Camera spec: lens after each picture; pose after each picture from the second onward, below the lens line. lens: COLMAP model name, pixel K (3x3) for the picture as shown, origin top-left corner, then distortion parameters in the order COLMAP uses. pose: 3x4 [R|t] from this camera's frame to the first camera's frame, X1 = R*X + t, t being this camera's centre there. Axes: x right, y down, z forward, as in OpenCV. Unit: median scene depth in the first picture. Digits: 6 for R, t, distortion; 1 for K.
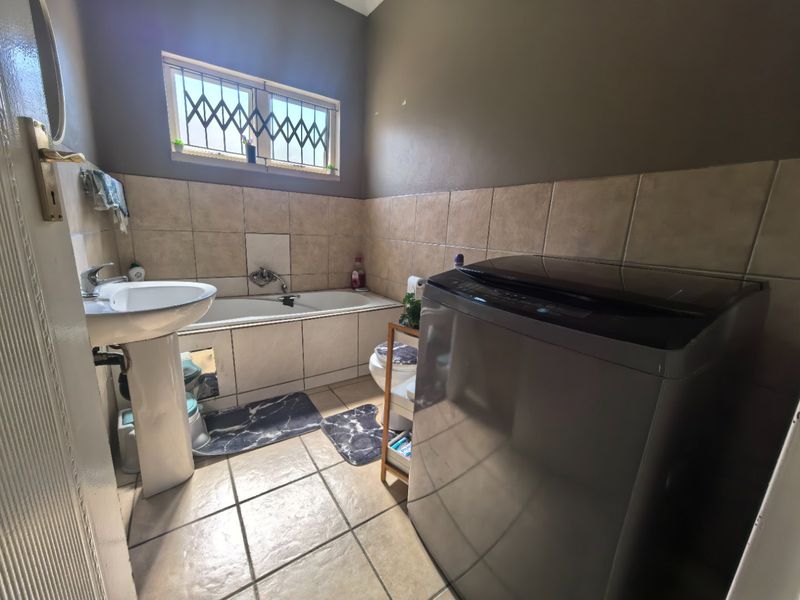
lens RADIAL K [[314.9, 0, 399.7], [0, 314.9, 300.9], [0, 0, 1]] dist [-0.002628, 0.001023]
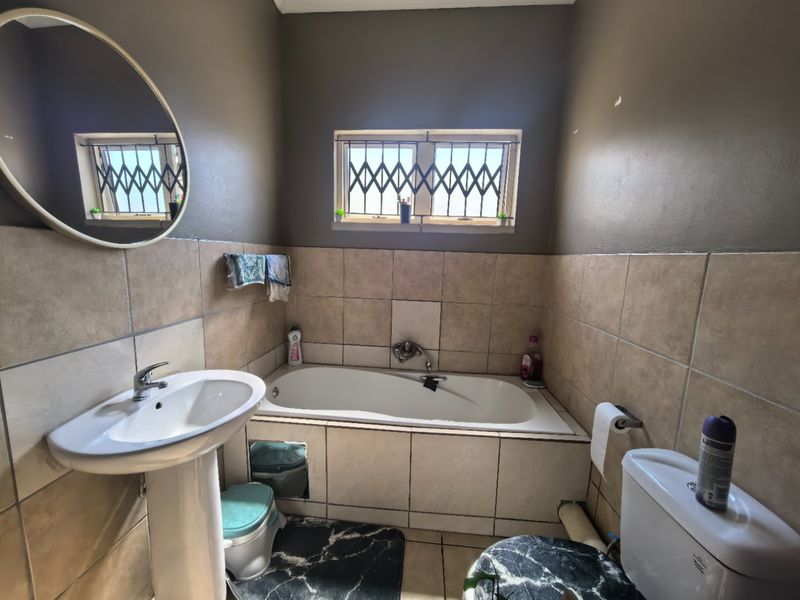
lens RADIAL K [[314.9, 0, 399.7], [0, 314.9, 300.9], [0, 0, 1]] dist [-0.002628, 0.001023]
pose [[0.773643, 0.065555, -0.630221, 0.098297], [-0.136337, 0.988558, -0.064534, -0.175892], [0.618780, 0.135848, 0.773729, 0.360283]]
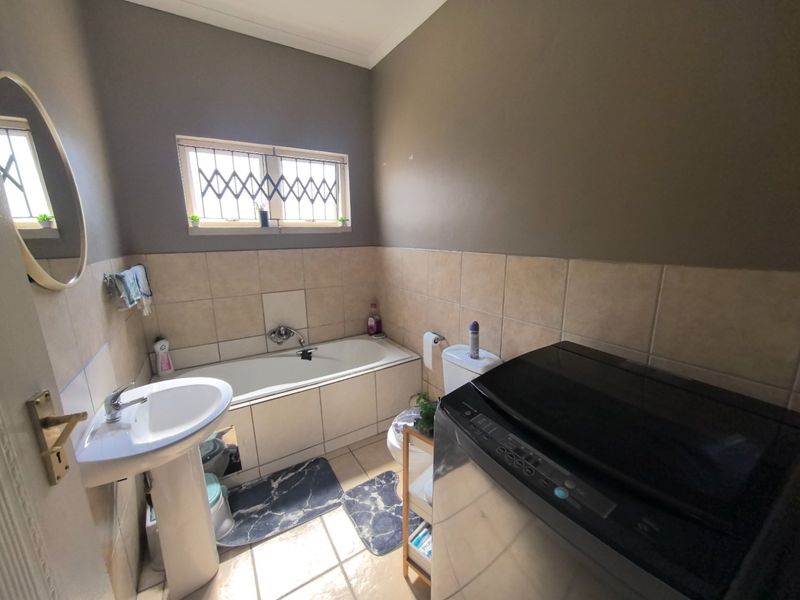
lens RADIAL K [[314.9, 0, 399.7], [0, 314.9, 300.9], [0, 0, 1]] dist [-0.002628, 0.001023]
pose [[0.996802, -0.047796, -0.064046, 0.021473], [0.047068, 0.998809, -0.012832, -0.176829], [0.064583, 0.009776, 0.997864, 0.011166]]
